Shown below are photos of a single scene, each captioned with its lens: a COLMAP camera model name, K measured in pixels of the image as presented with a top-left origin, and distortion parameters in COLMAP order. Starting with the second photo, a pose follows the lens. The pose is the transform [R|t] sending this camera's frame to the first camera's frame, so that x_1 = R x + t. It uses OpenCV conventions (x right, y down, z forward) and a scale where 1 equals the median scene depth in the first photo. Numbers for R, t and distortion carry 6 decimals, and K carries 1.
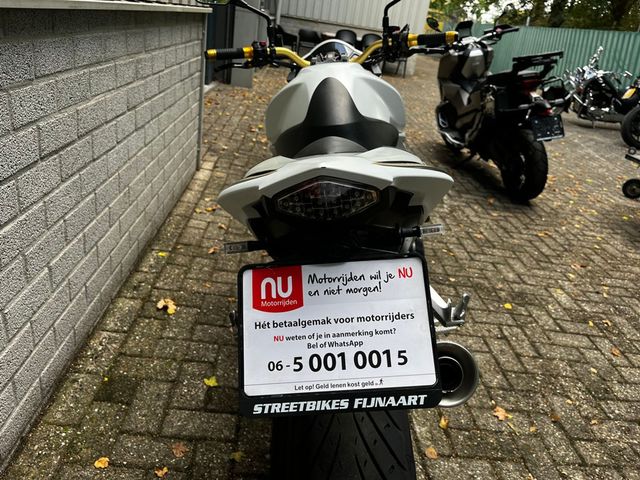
lens RADIAL K [[487.8, 0, 319.8], [0, 487.8, 237.4], [0, 0, 1]] dist [0.050410, -0.074420]
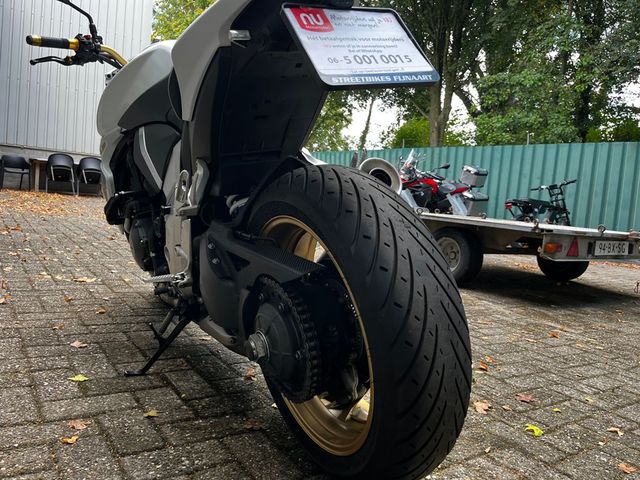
lens RADIAL K [[487.8, 0, 323.1], [0, 487.8, 240.0], [0, 0, 1]] dist [0.050410, -0.074420]
pose [[0.844785, -0.100477, 0.525587, -0.640602], [0.231897, 0.953931, -0.190368, 0.727738], [-0.482246, 0.282702, 0.829167, 0.055271]]
